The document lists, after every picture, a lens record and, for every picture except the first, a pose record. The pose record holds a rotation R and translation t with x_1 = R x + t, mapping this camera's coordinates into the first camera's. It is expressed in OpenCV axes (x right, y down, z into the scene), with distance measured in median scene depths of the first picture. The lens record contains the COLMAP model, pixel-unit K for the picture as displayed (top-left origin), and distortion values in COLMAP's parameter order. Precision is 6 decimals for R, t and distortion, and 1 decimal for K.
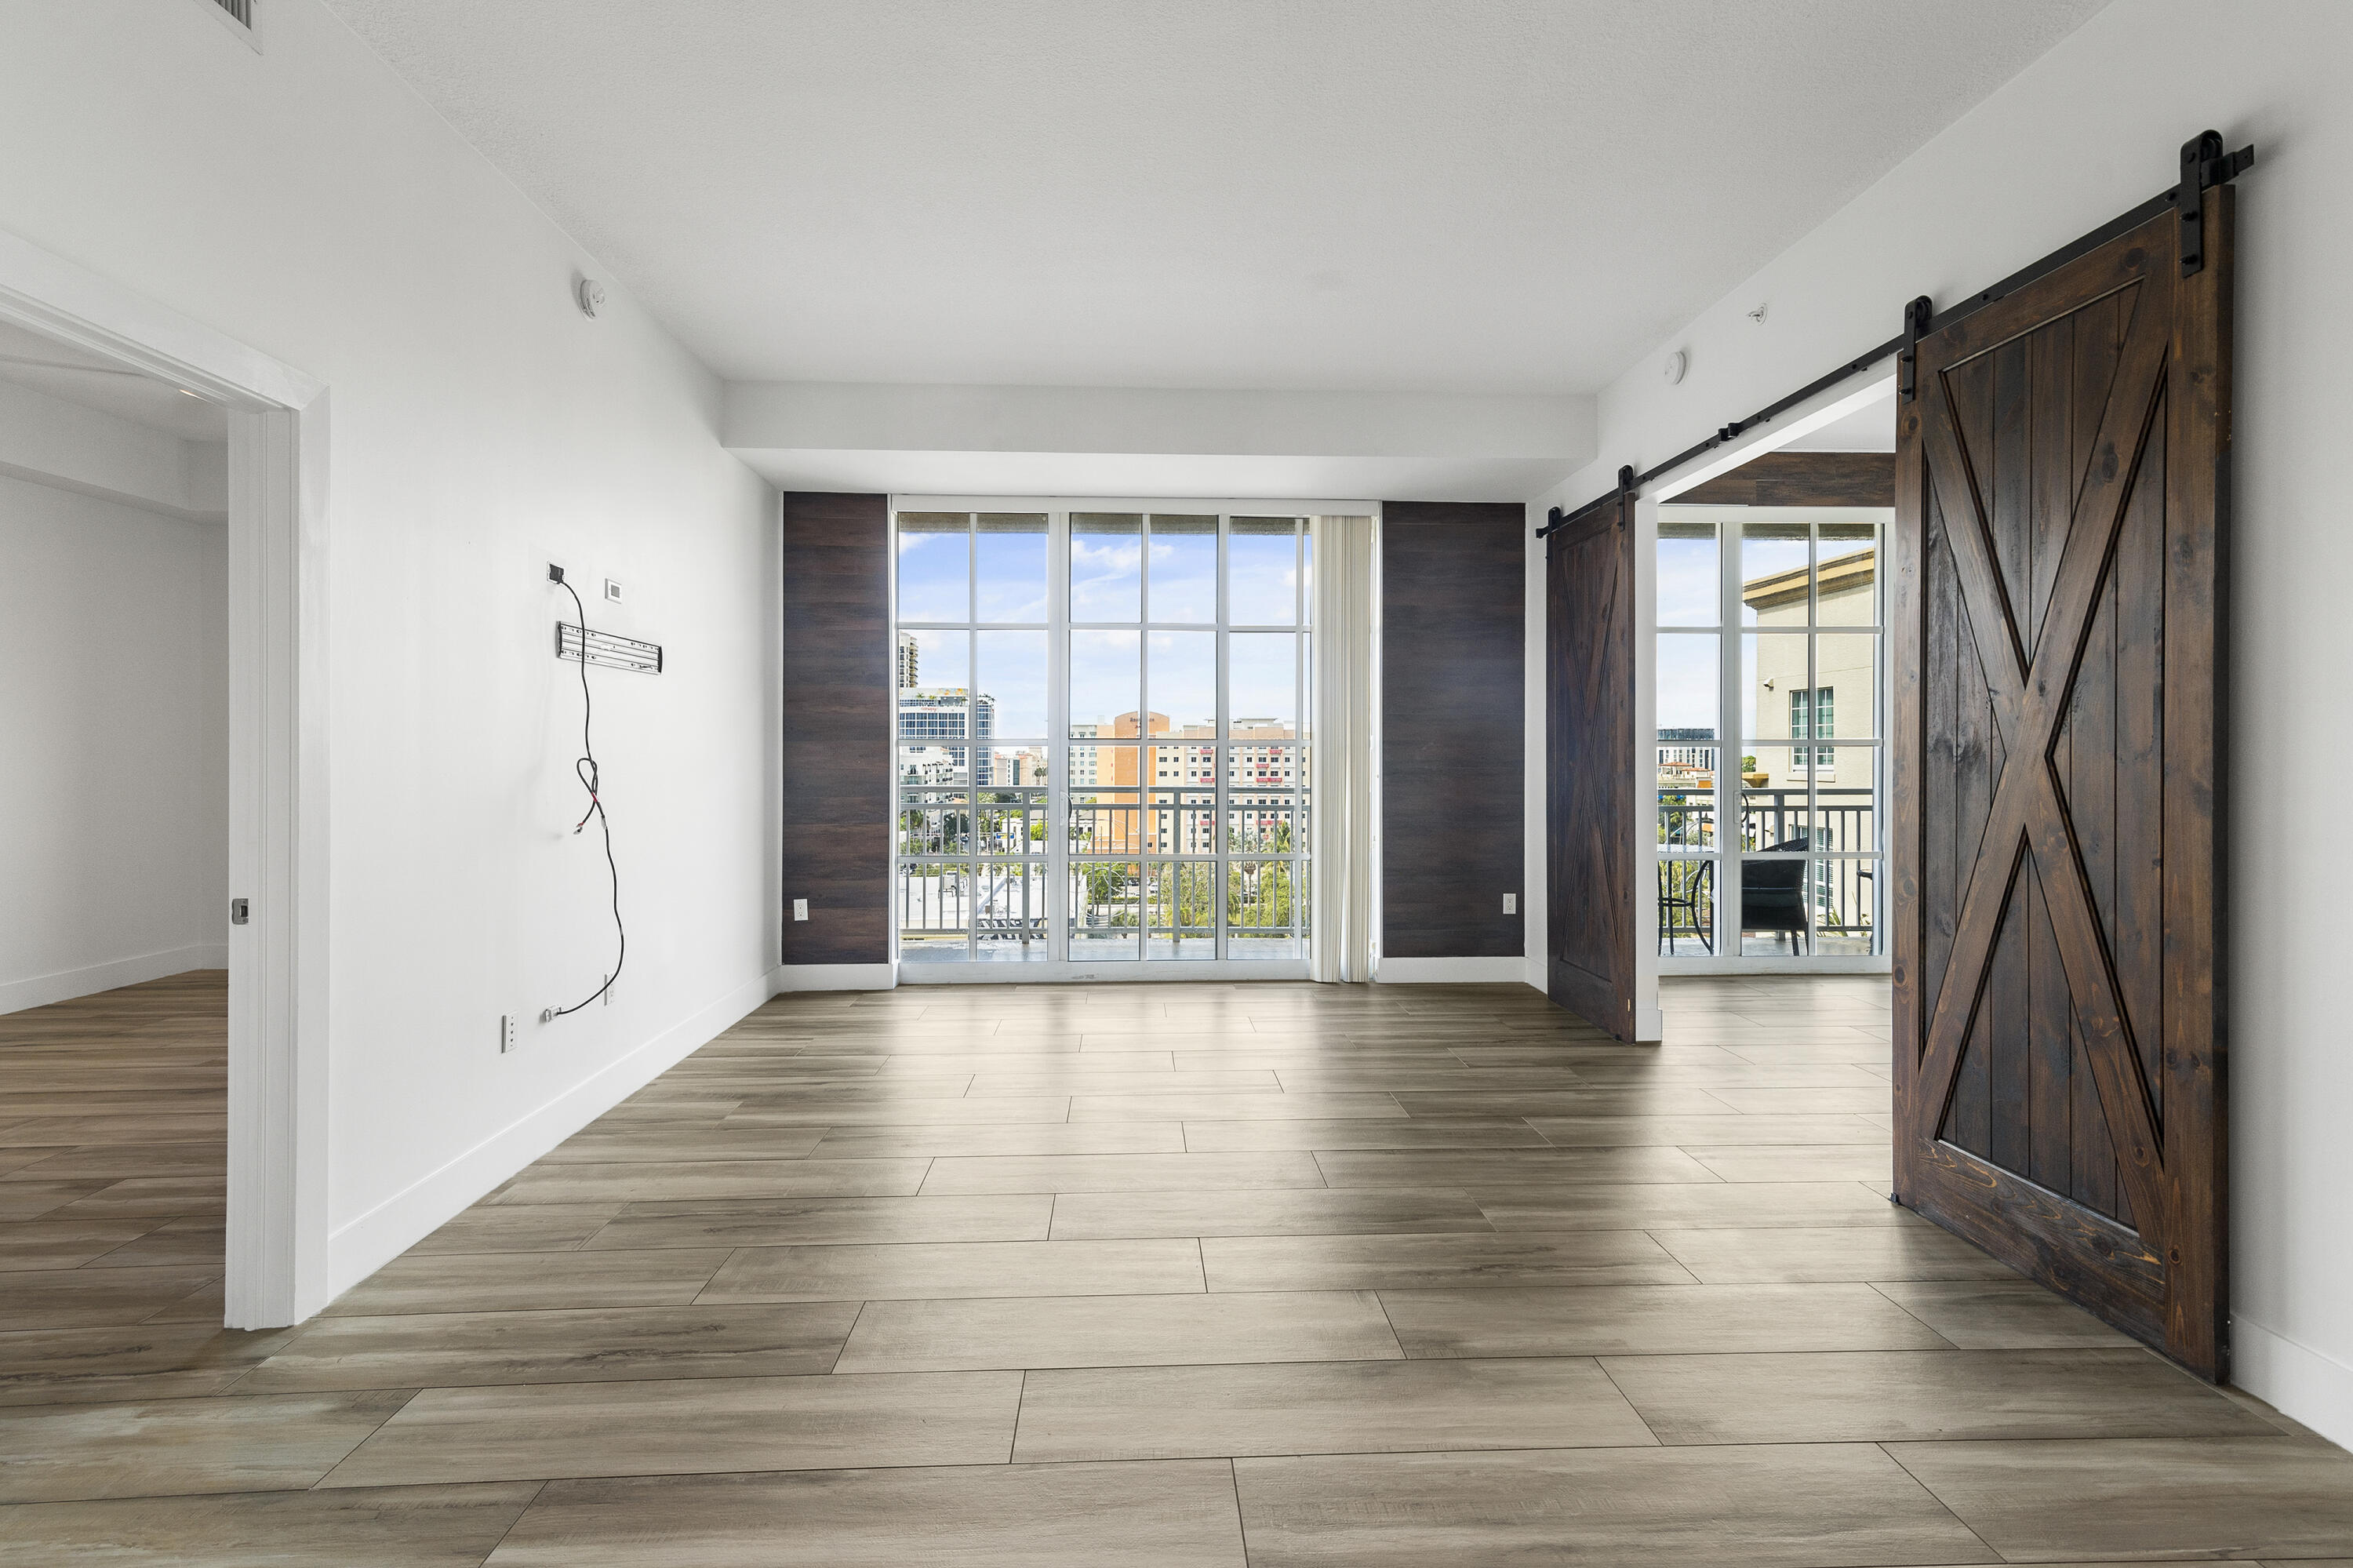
lens RADIAL K [[1083.0, 0, 1175.0], [0, 1083.0, 762.7], [0, 0, 1]] dist [0.016707, -0.001507]
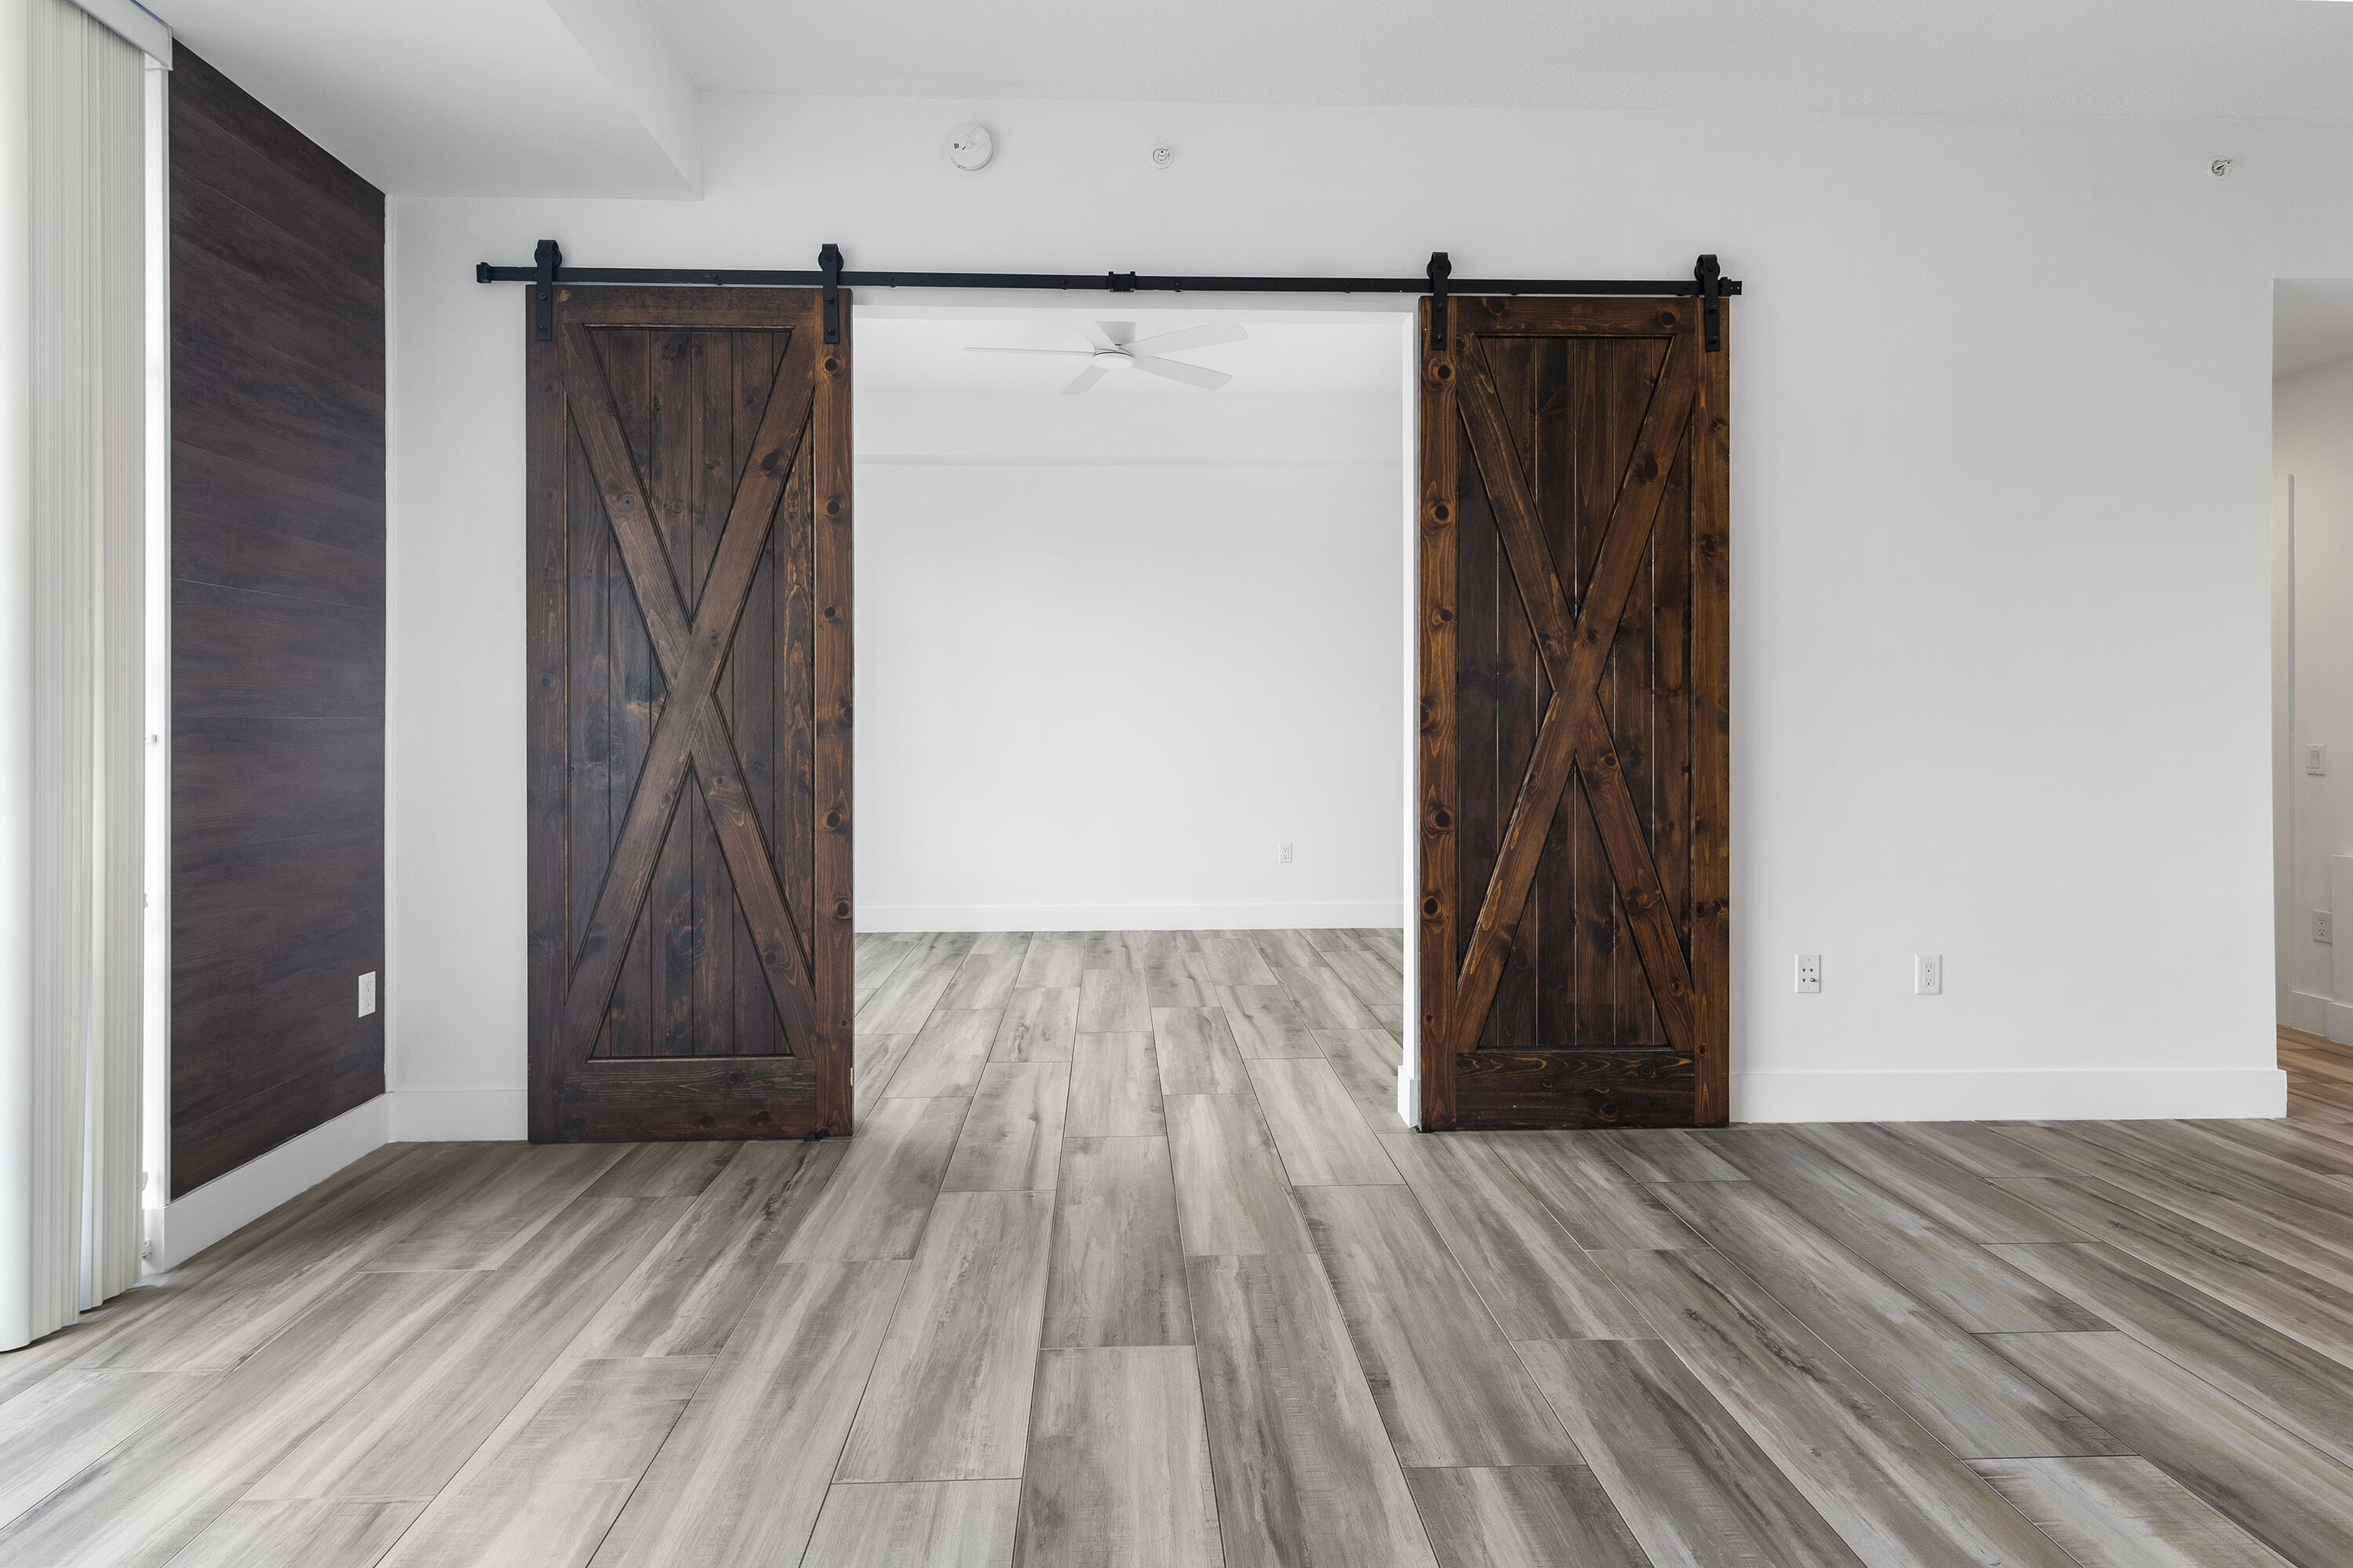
lens RADIAL K [[1218.8, 0, 1163.4], [0, 1218.8, 731.3], [0, 0, 1]] dist [0.001523, 0.000626]
pose [[0.008640, 0.002684, 0.999959, -0.473072], [0.009994, 0.999946, -0.002770, 0.031557], [-0.999913, 0.010017, 0.008613, 1.233015]]
